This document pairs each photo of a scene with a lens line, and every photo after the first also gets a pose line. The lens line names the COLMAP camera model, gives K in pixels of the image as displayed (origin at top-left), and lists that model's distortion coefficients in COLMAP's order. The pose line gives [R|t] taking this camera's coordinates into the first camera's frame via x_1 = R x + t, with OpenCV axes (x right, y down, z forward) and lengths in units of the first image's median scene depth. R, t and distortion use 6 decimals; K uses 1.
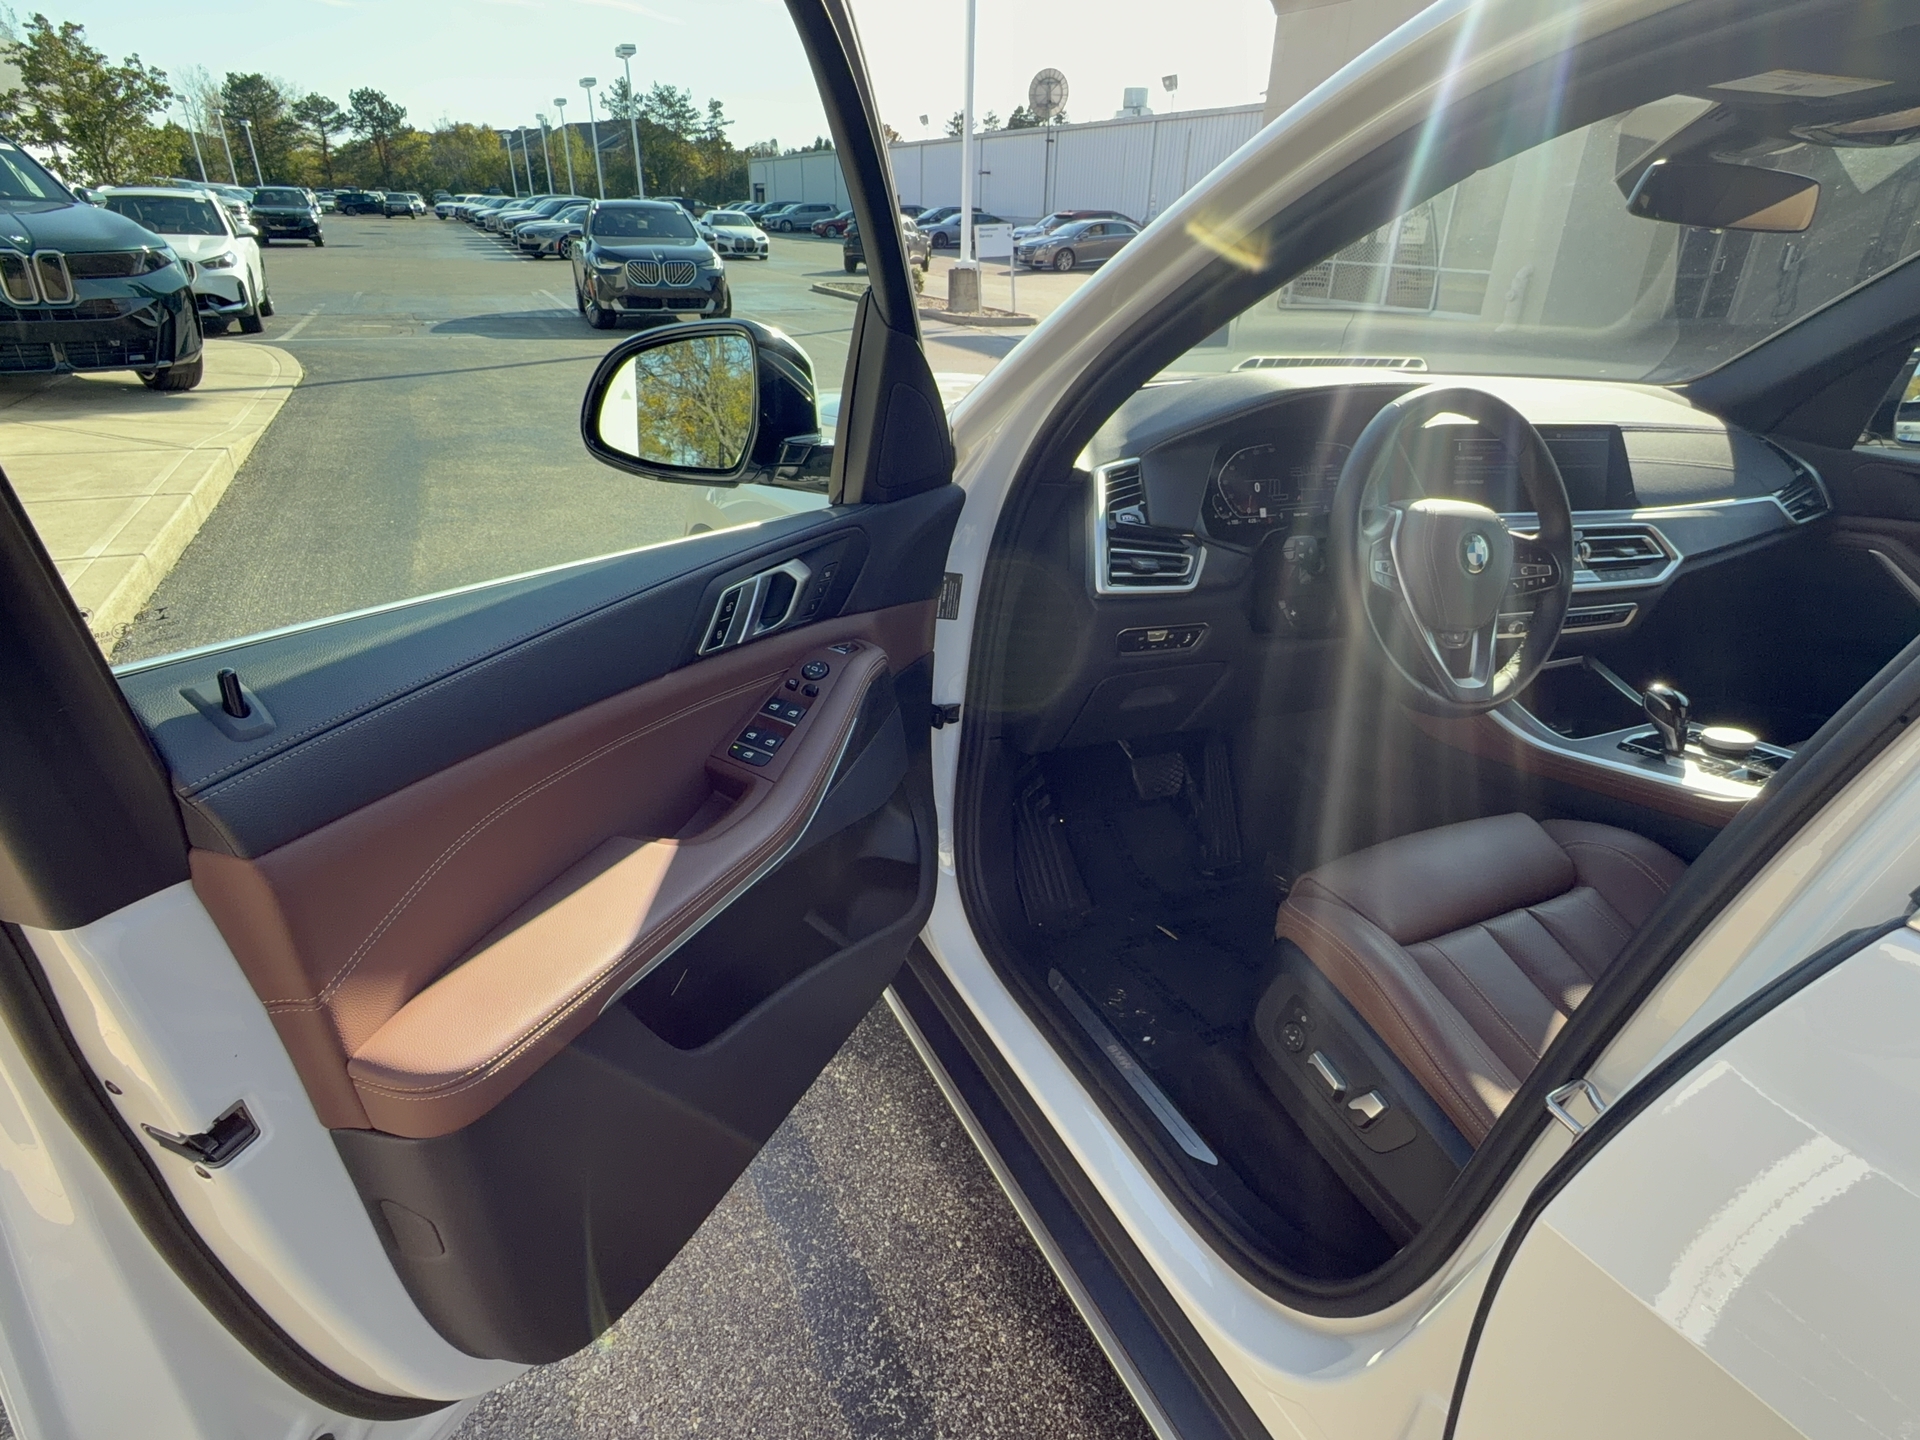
lens RADIAL K [[1013.2, 0, 964.1], [0, 1013.2, 722.2], [0, 0, 1]] dist [-0.003568, -0.001764]
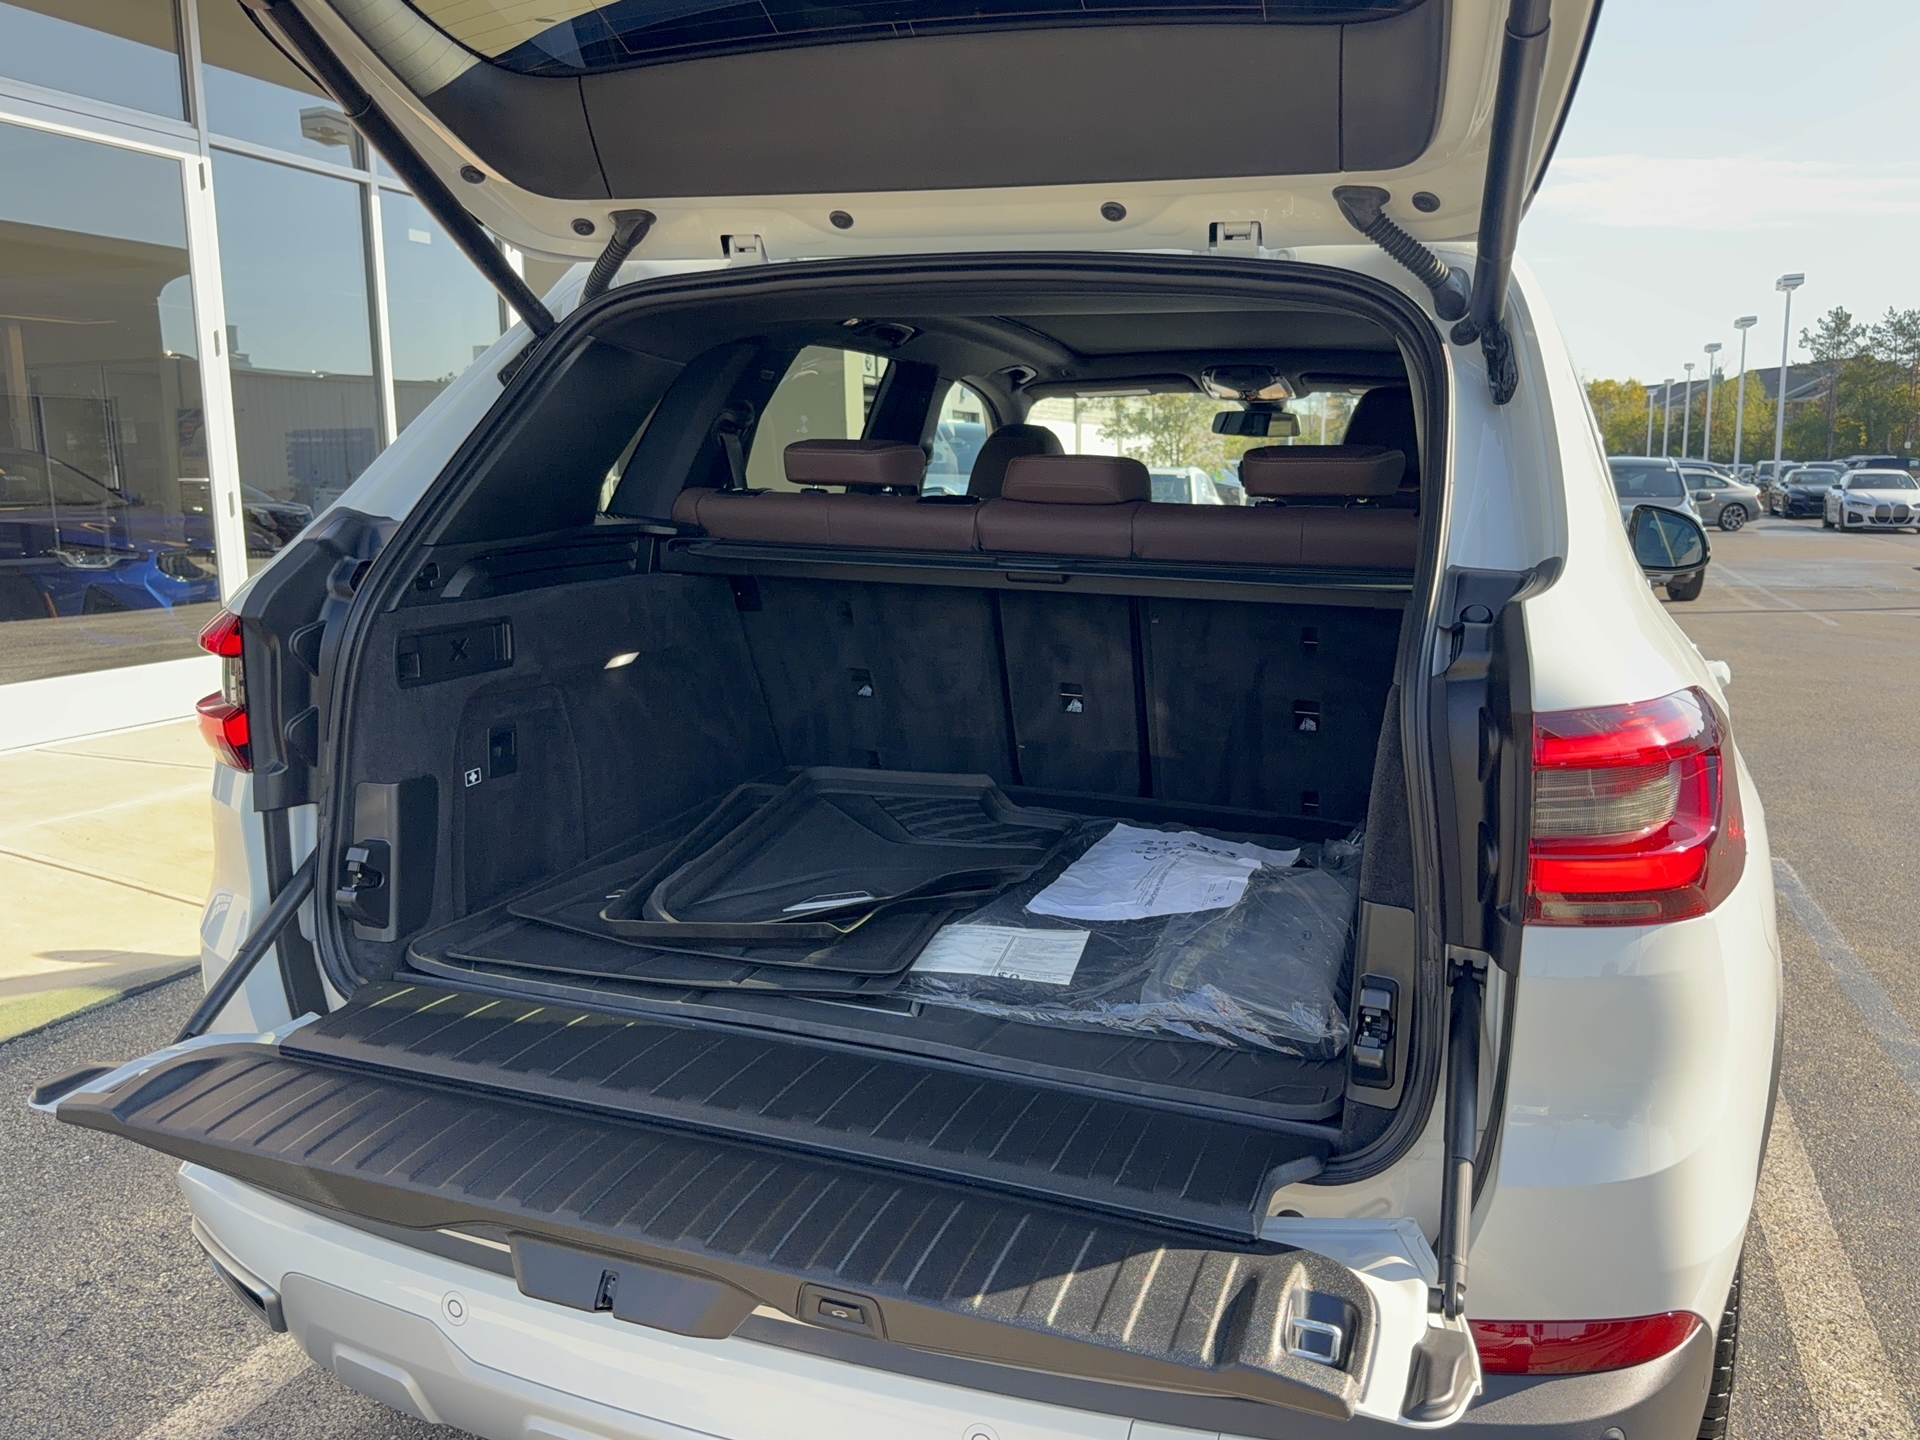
lens RADIAL K [[1474.5, 0, 963.2], [0, 1474.5, 726.8], [0, 0, 1]] dist [-0.005753, -0.004424]
pose [[0.682149, 0.095975, -0.724887, 0.093914], [-0.308108, 0.936772, -0.165914, 0.029002], [0.663130, 0.336522, 0.668589, -0.047662]]
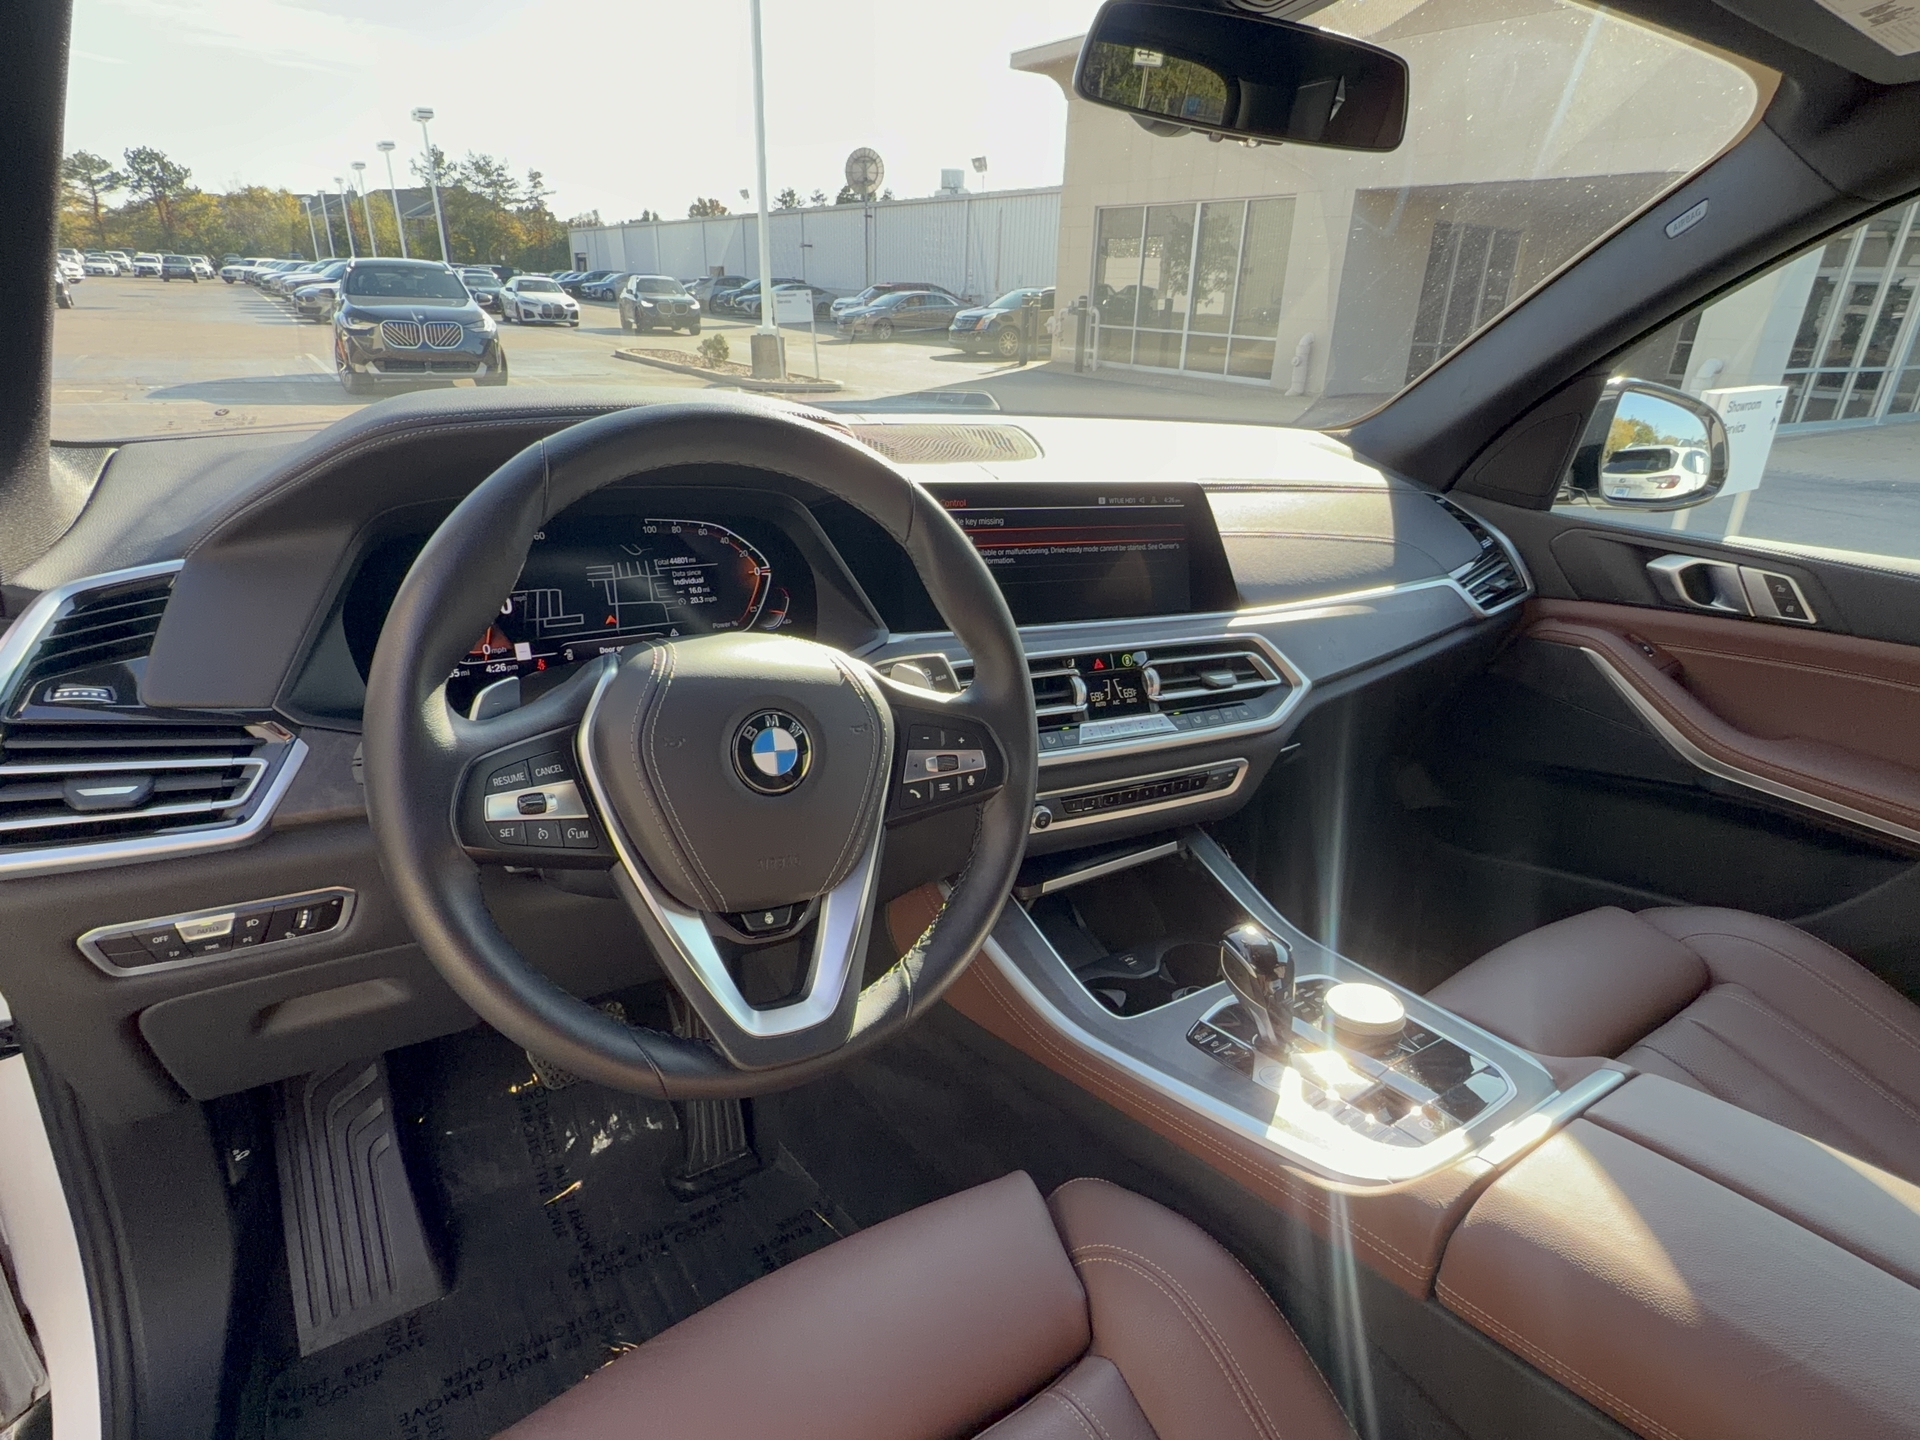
lens RADIAL K [[1013.2, 0, 963.6], [0, 1013.2, 720.9], [0, 0, 1]] dist [-0.003568, -0.001764]
pose [[0.989015, -0.044952, 0.140812, 0.017573], [0.053587, 0.996869, -0.058142, -0.004956], [-0.137758, 0.065049, 0.988328, 0.017168]]
